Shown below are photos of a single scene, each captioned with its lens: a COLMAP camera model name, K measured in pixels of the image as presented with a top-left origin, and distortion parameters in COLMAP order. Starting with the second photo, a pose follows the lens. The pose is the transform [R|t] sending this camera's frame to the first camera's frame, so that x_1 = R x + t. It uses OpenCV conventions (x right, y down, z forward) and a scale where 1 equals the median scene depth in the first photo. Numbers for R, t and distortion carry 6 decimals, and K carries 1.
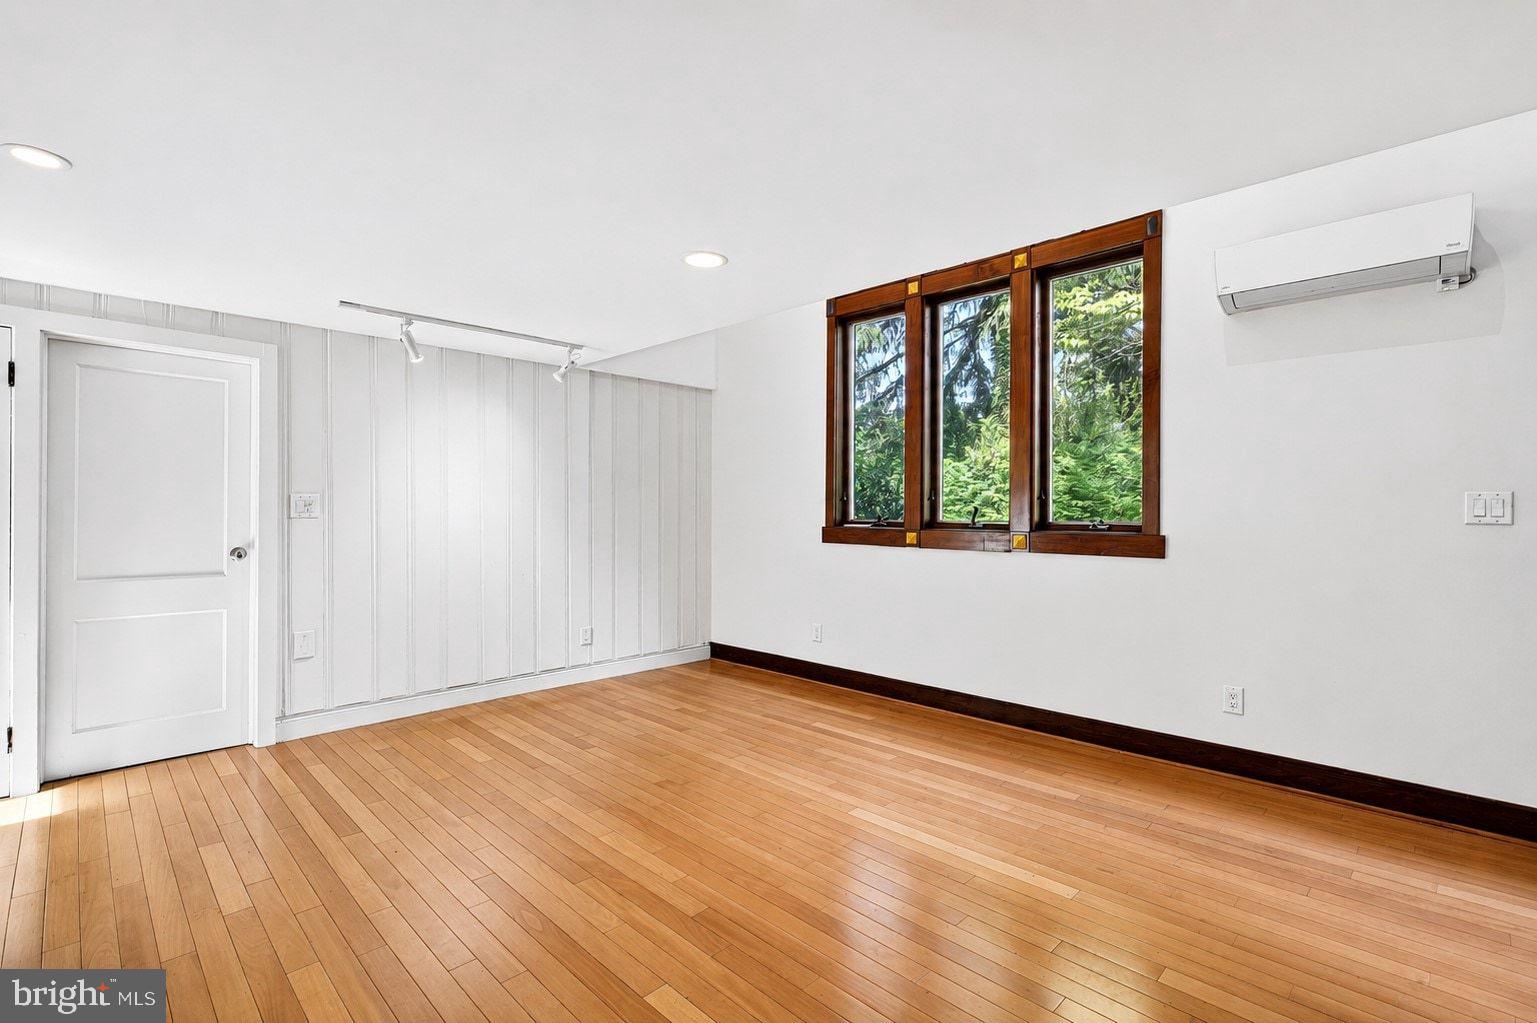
lens RADIAL K [[695.1, 0, 775.1], [0, 695.1, 509.3], [0, 0, 1]] dist [-0.003201, -0.001007]
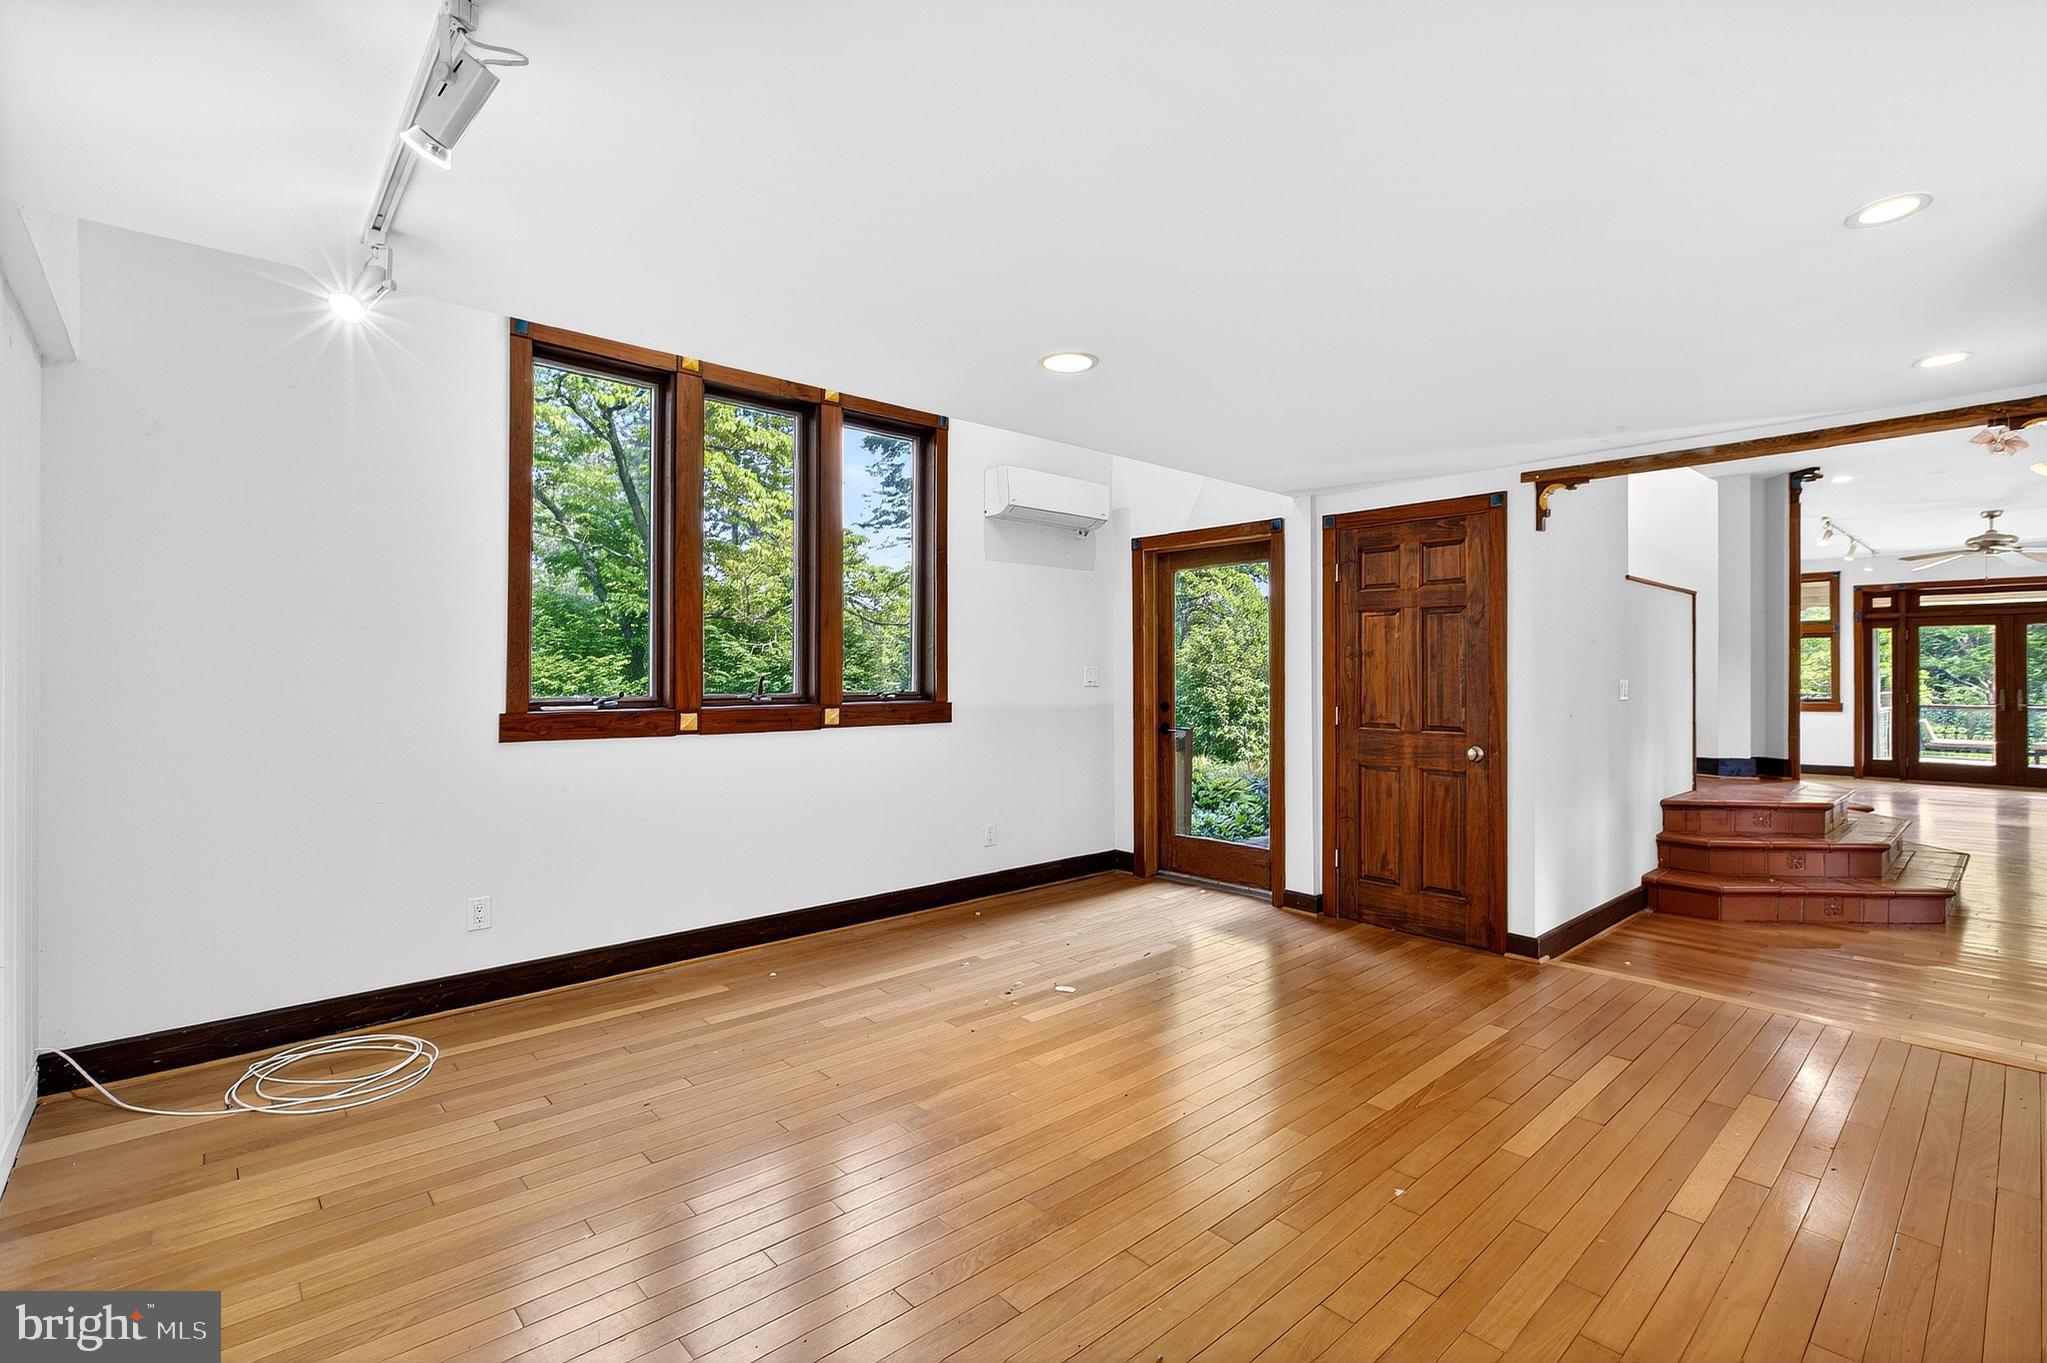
lens RADIAL K [[916.8, 0, 1020.5], [0, 916.8, 656.3], [0, 0, 1]] dist [0.000653, 0.000272]
pose [[0.073472, 0.019599, 0.997105, -0.815823], [0.003506, 0.999796, -0.019910, -0.005220], [-0.997291, 0.004959, 0.073388, 0.704645]]
